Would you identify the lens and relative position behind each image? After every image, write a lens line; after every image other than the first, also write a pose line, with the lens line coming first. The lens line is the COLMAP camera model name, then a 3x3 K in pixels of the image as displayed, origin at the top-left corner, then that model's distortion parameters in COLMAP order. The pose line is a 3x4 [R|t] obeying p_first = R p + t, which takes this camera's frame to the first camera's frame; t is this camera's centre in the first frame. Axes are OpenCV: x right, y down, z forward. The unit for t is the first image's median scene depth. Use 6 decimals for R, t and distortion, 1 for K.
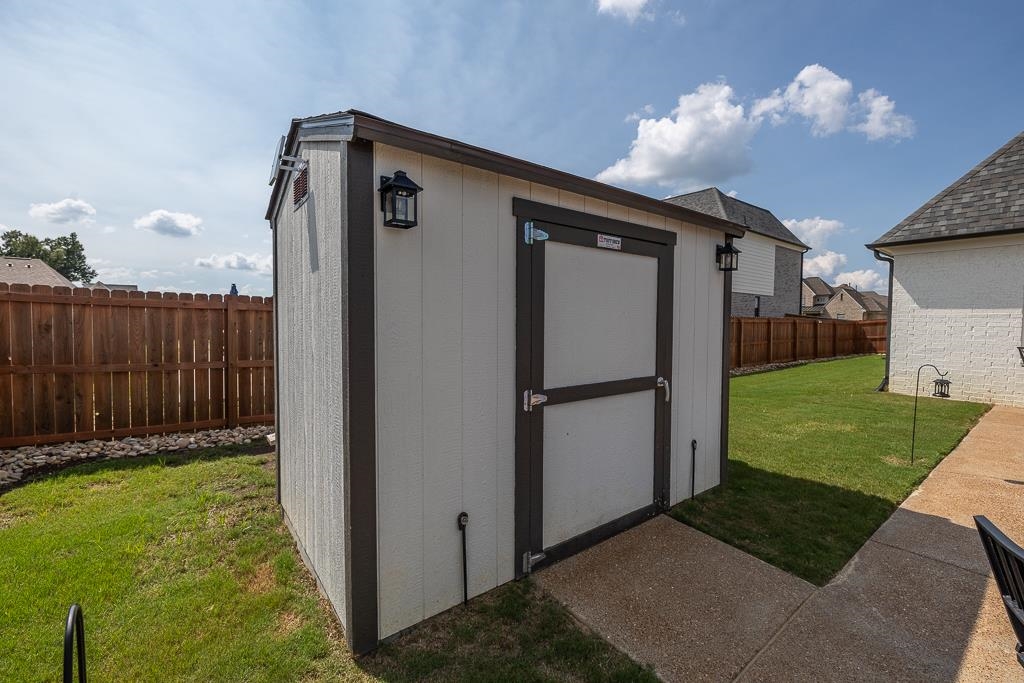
lens RADIAL K [[429.5, 0, 512.0], [0, 429.5, 341.5], [0, 0, 1]] dist [0.001551, -0.000133]
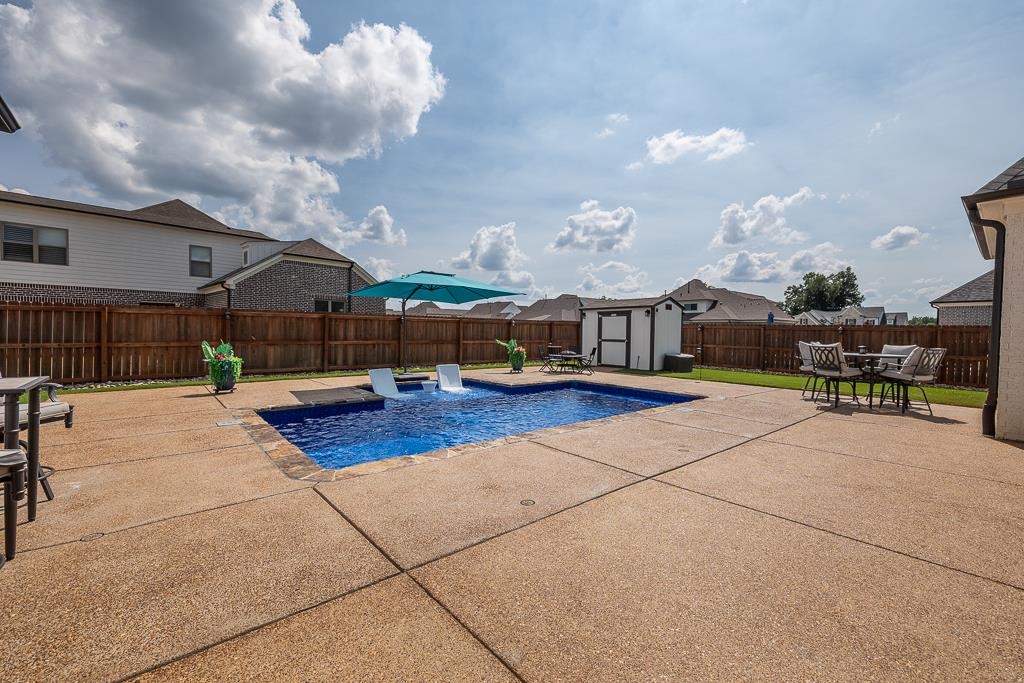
lens RADIAL K [[430.9, 0, 508.8], [0, 430.9, 337.1], [0, 0, 1]] dist [-0.002221, -0.000898]
pose [[0.051691, 0.003280, -0.998658, 5.080886], [-0.058561, 0.998284, 0.000248, 0.123565], [0.996945, 0.058470, 0.051794, -0.580608]]
